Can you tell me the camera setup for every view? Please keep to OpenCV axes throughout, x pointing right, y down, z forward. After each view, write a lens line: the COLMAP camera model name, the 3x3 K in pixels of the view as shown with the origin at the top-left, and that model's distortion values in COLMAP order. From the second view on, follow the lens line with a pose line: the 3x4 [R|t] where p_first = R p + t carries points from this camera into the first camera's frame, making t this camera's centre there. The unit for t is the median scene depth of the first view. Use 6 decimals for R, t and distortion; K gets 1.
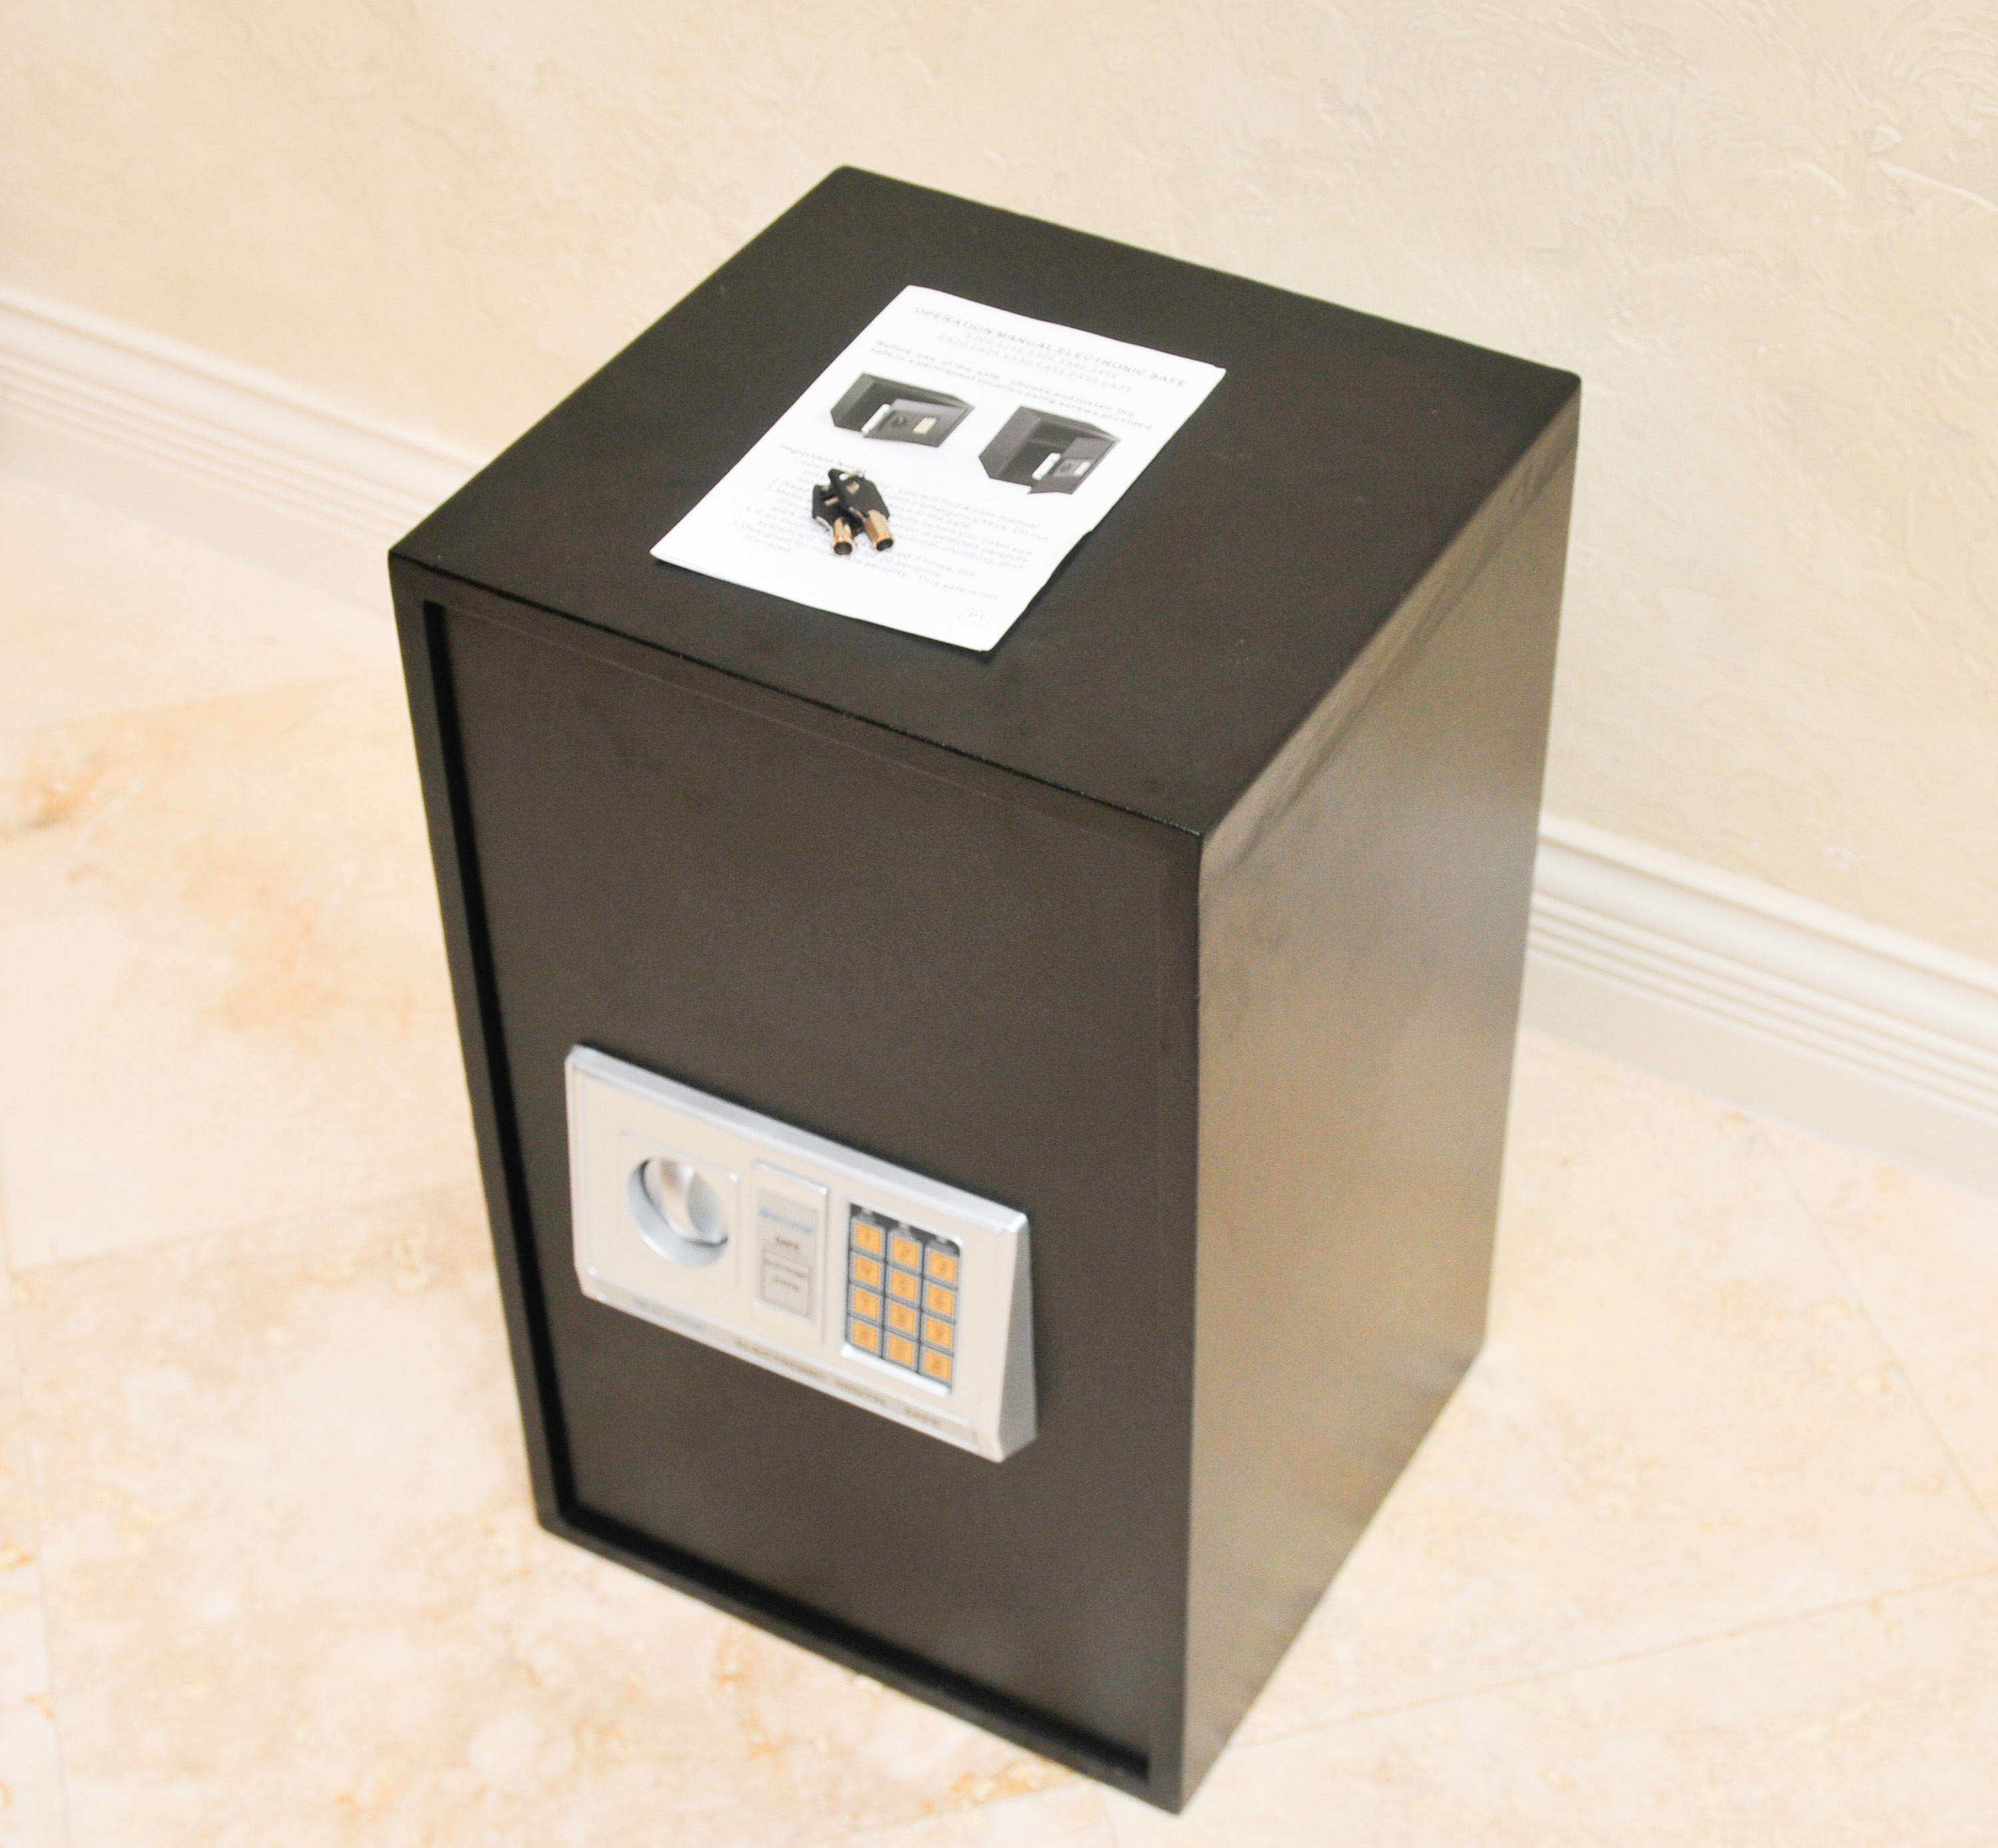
lens RADIAL K [[3905.8, 0, 999.0], [0, 3905.8, 924.0], [0, 0, 1]] dist [-0.089949, 0.443997]
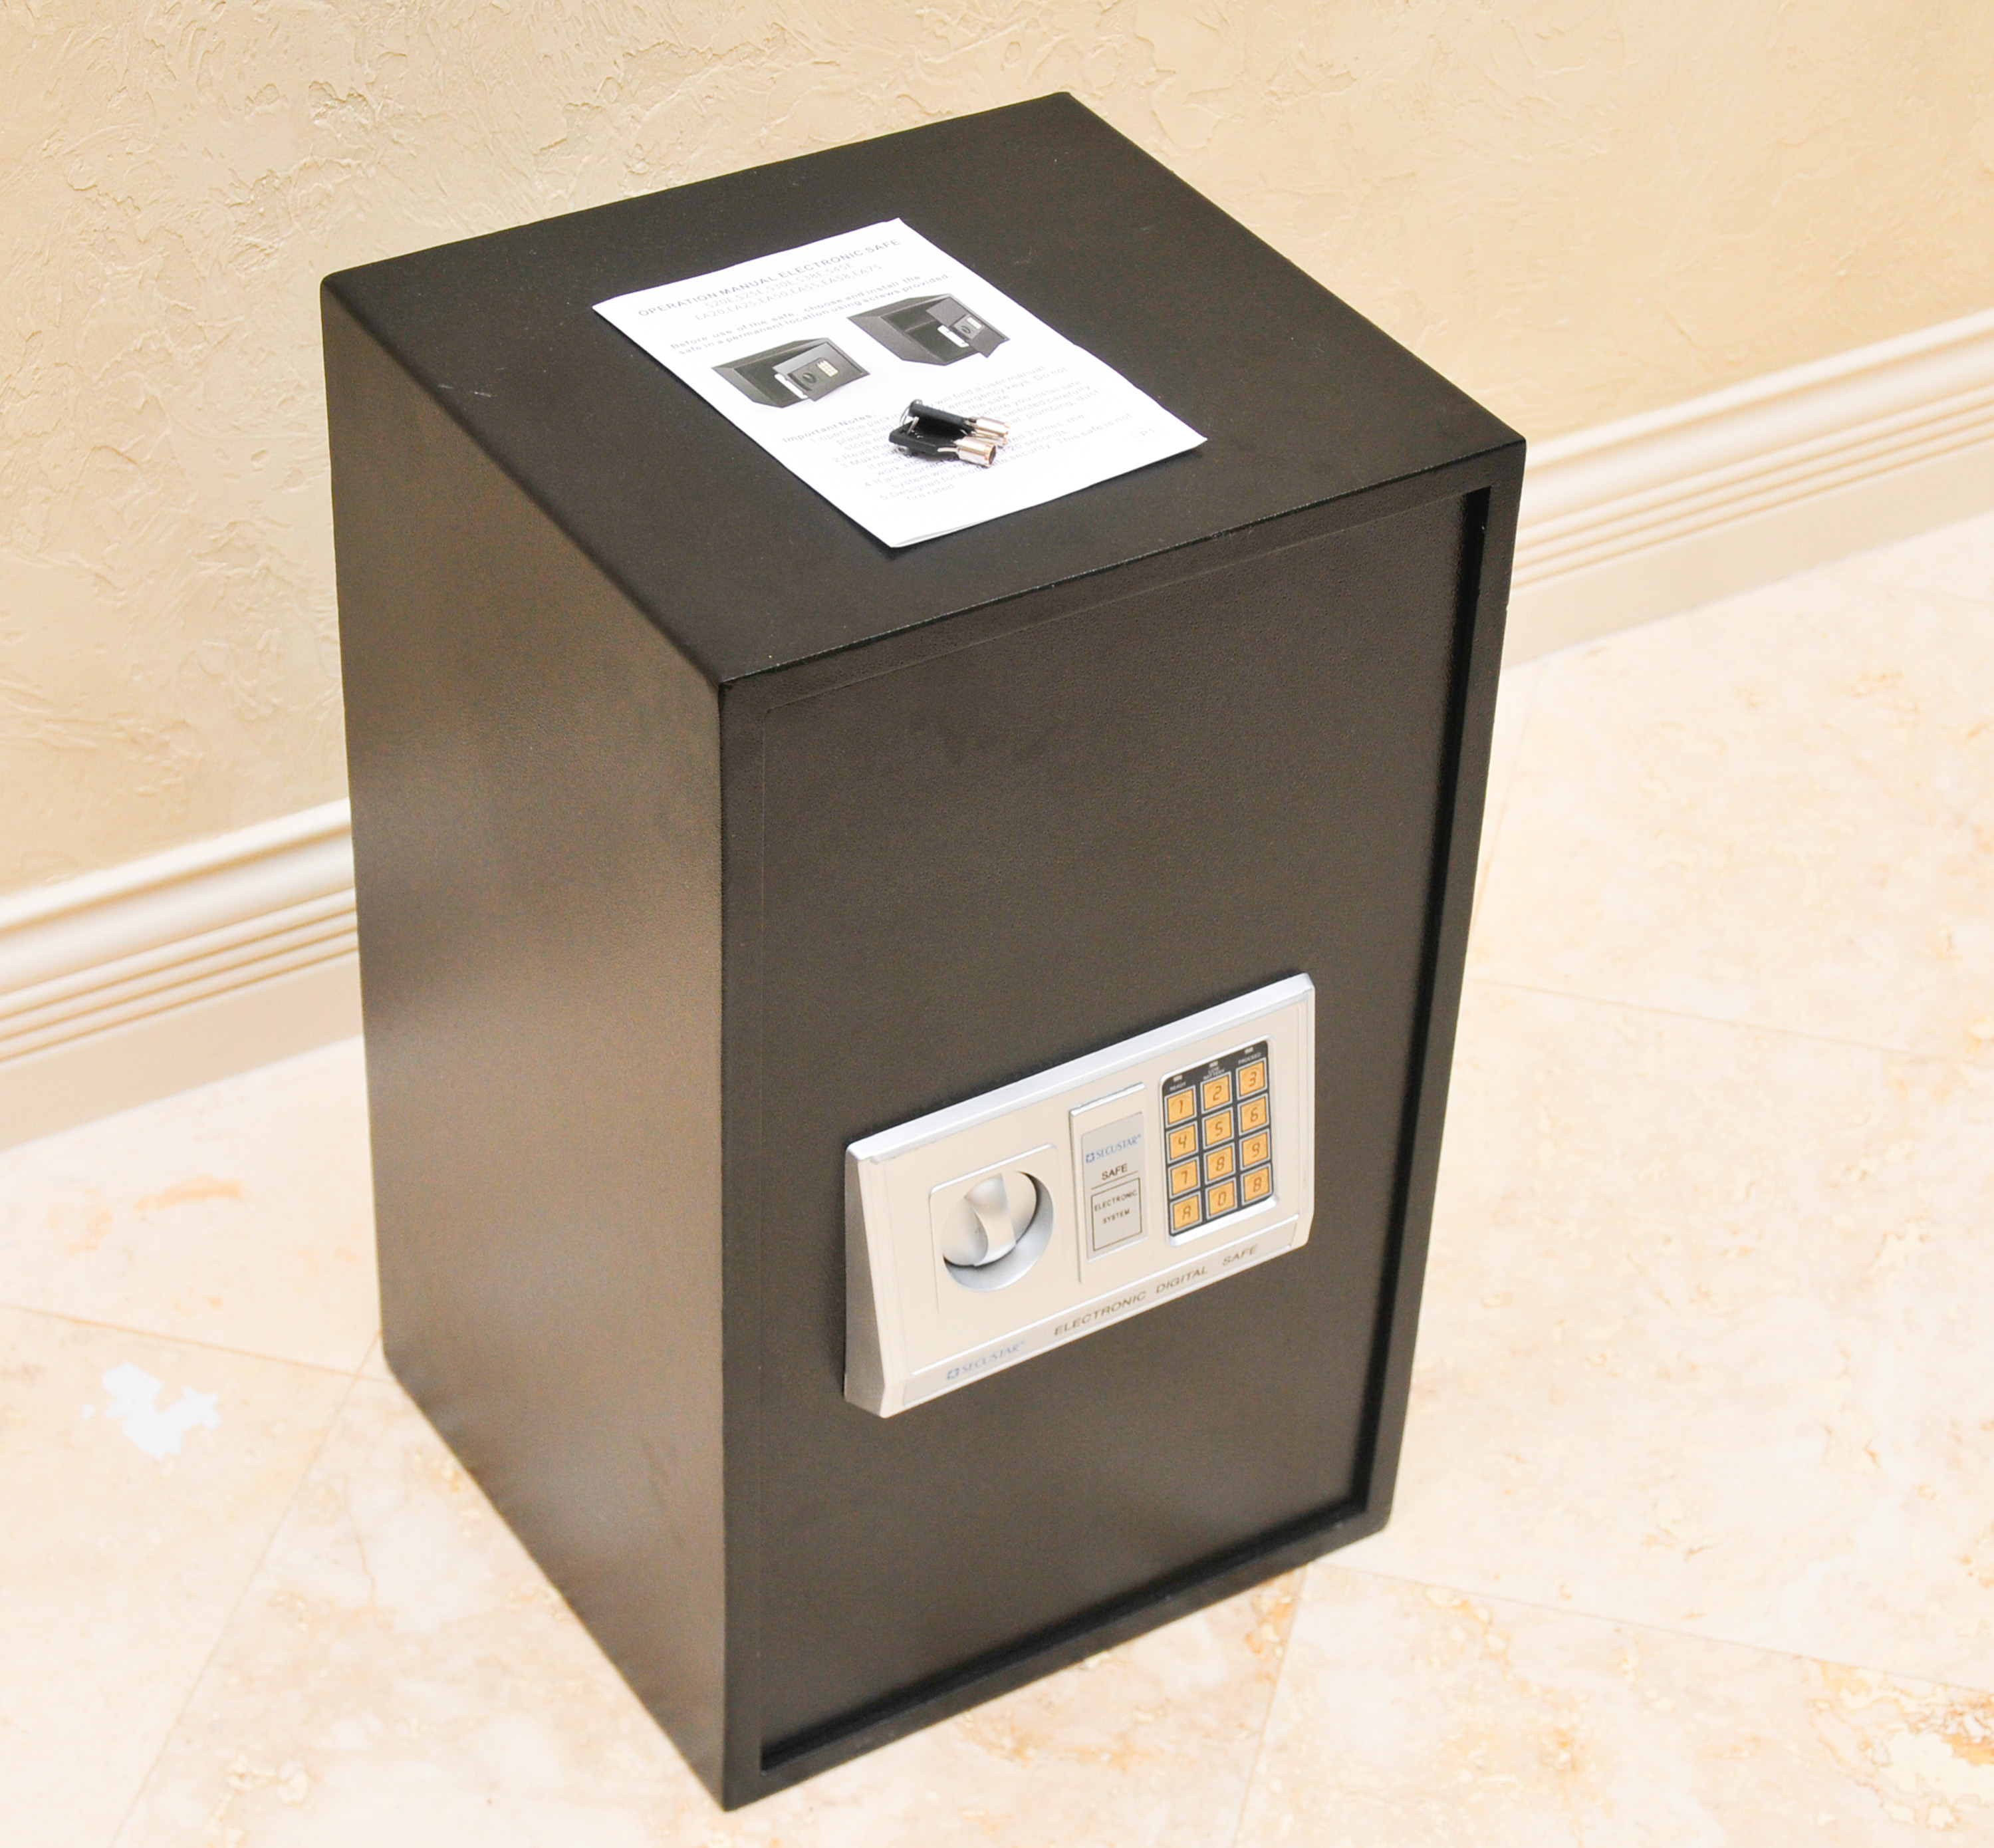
lens RADIAL K [[4608.9, 0, 997.0], [0, 4608.9, 924.0], [0, 0, 1]] dist [0.053734, -0.304443]
pose [[0.478055, -0.501003, 0.721429, -0.860602], [0.548278, 0.811902, 0.200517, -0.213353], [-0.686189, 0.299685, 0.662822, 0.237964]]
